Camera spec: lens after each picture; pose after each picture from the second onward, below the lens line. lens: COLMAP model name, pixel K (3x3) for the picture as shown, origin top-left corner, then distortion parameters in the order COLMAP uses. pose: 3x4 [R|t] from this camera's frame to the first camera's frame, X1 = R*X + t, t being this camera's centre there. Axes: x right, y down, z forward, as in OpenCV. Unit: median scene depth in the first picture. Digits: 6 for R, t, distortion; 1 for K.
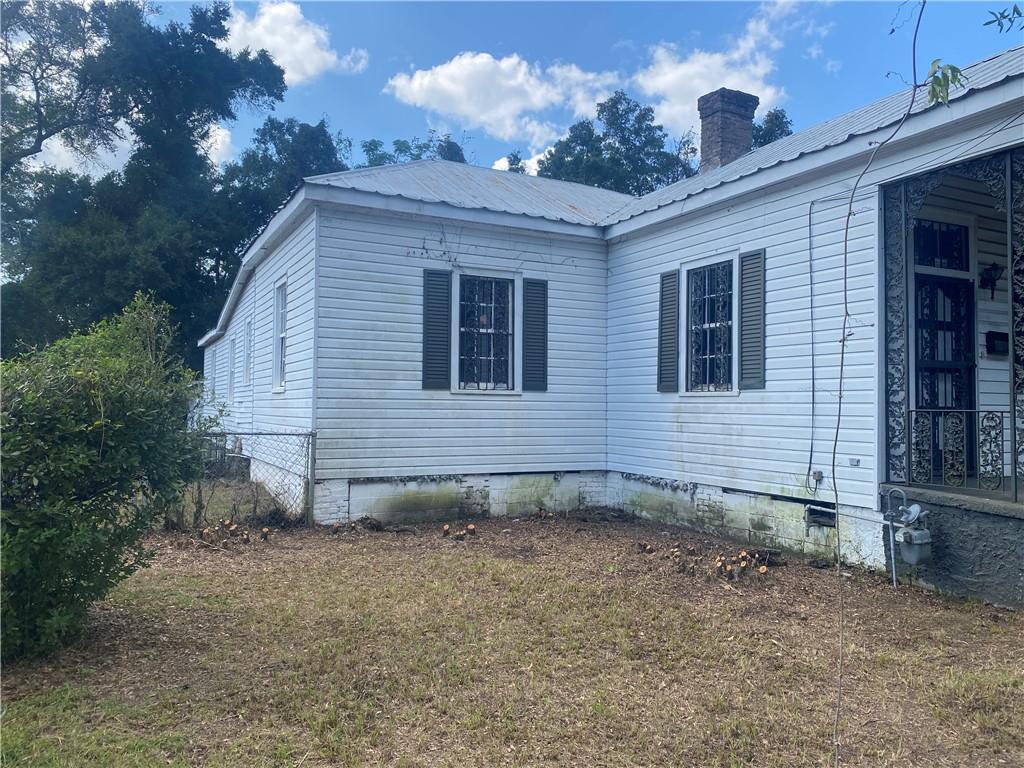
lens RADIAL K [[784.7, 0, 514.7], [0, 784.7, 386.6], [0, 0, 1]] dist [0.009361, -0.001572]
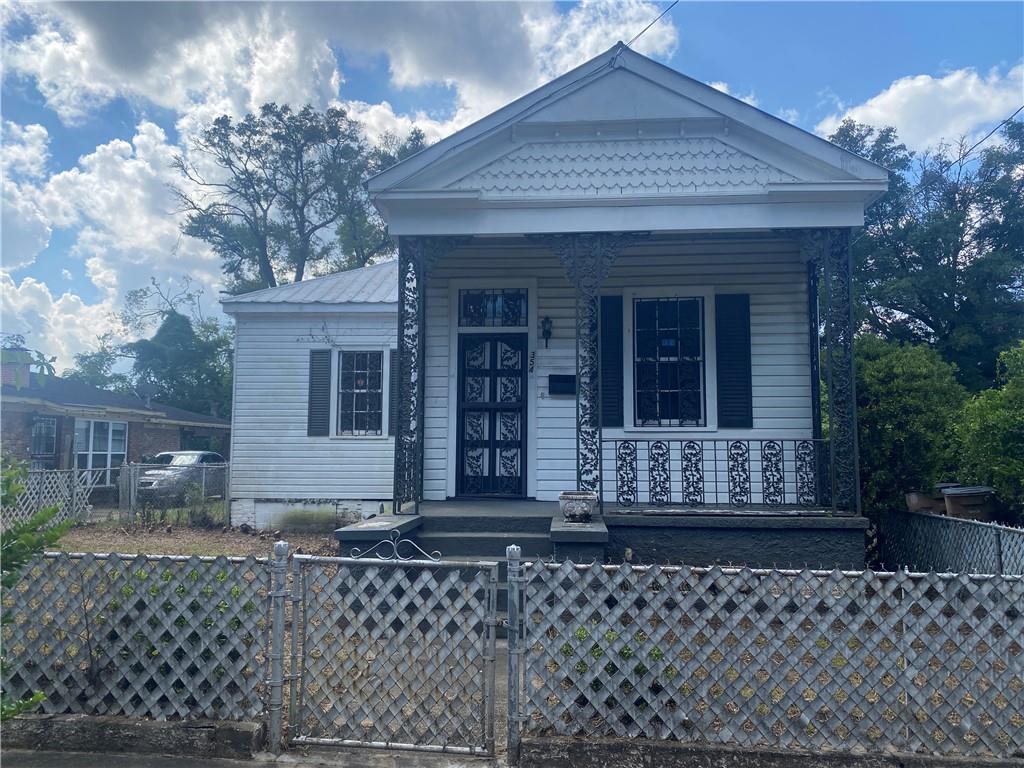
lens RADIAL K [[784.7, 0, 503.1], [0, 784.7, 379.6], [0, 0, 1]] dist [0.009361, -0.001572]
pose [[0.860610, -0.056588, -0.506110, 0.882179], [0.016789, 0.996420, -0.082861, 0.024633], [0.508987, 0.062814, 0.858479, -0.022661]]
